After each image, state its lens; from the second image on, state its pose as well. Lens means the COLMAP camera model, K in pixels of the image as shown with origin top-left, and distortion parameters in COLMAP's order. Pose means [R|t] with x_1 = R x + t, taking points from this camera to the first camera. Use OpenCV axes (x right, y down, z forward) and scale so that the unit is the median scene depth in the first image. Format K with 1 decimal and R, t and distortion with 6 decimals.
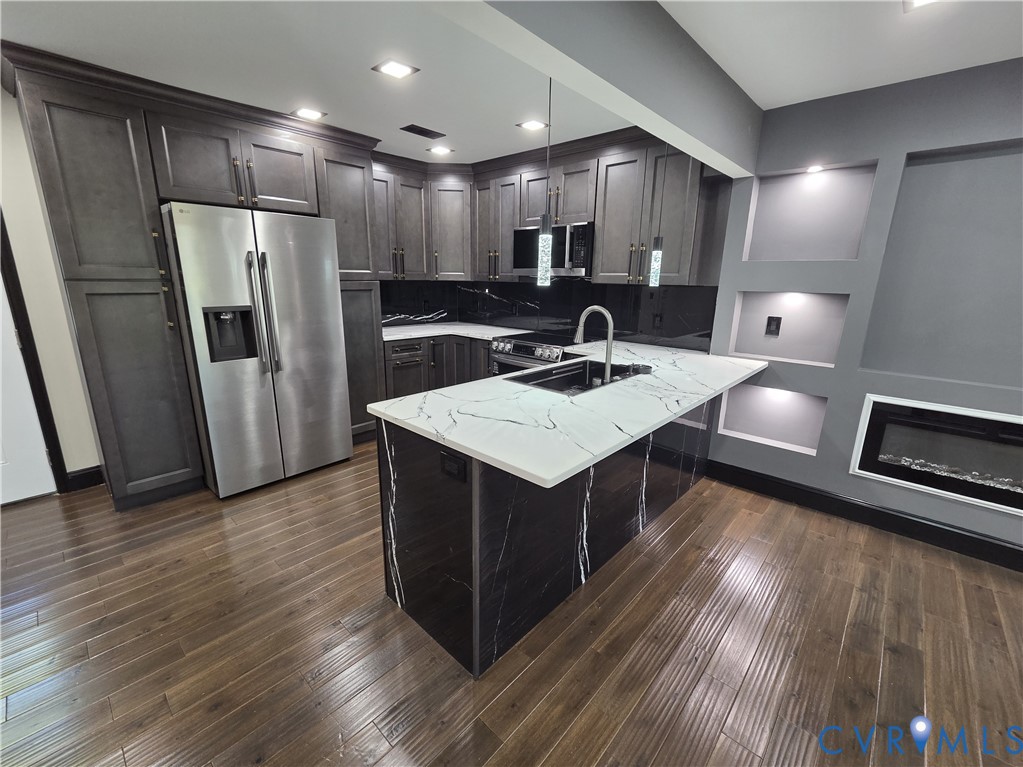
lens RADIAL K [[425.2, 0, 511.5], [0, 425.2, 383.5], [0, 0, 1]] dist [0.002190, -0.000195]
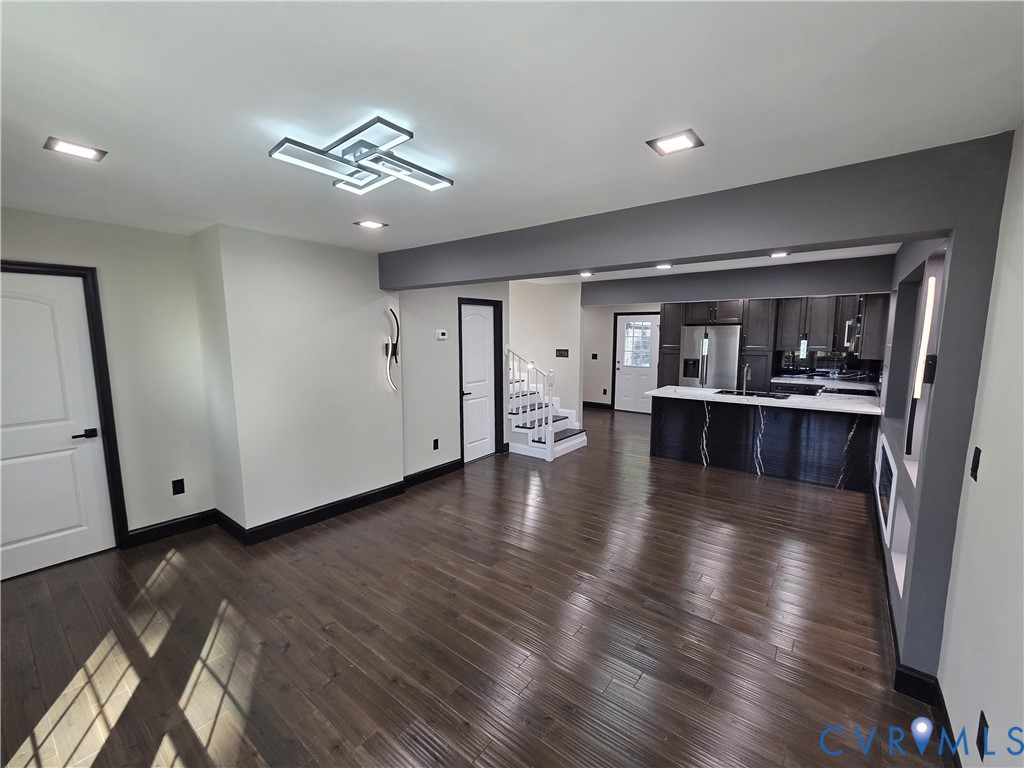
lens RADIAL K [[425.6, 0, 512.0], [0, 425.6, 384.0], [0, 0, 1]] dist [0.002190, -0.000195]
pose [[0.080780, 0.100059, -0.991697, 2.111239], [-0.238003, 0.968104, 0.078291, 0.046002], [0.967899, 0.229702, 0.102018, -0.439074]]
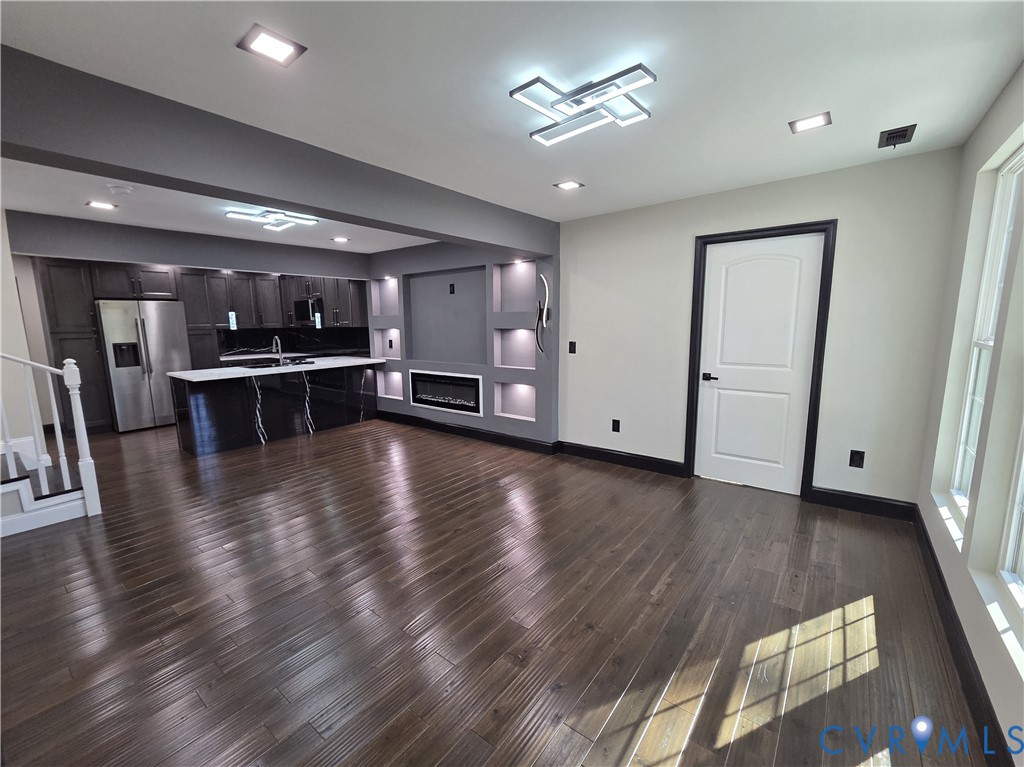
lens RADIAL K [[425.6, 0, 512.0], [0, 425.6, 383.5], [0, 0, 1]] dist [0.002190, -0.000195]
pose [[0.996505, -0.041490, 0.072502, 1.180911], [0.048404, 0.994167, -0.096377, 0.343373], [-0.068080, 0.099549, 0.992701, -1.333536]]
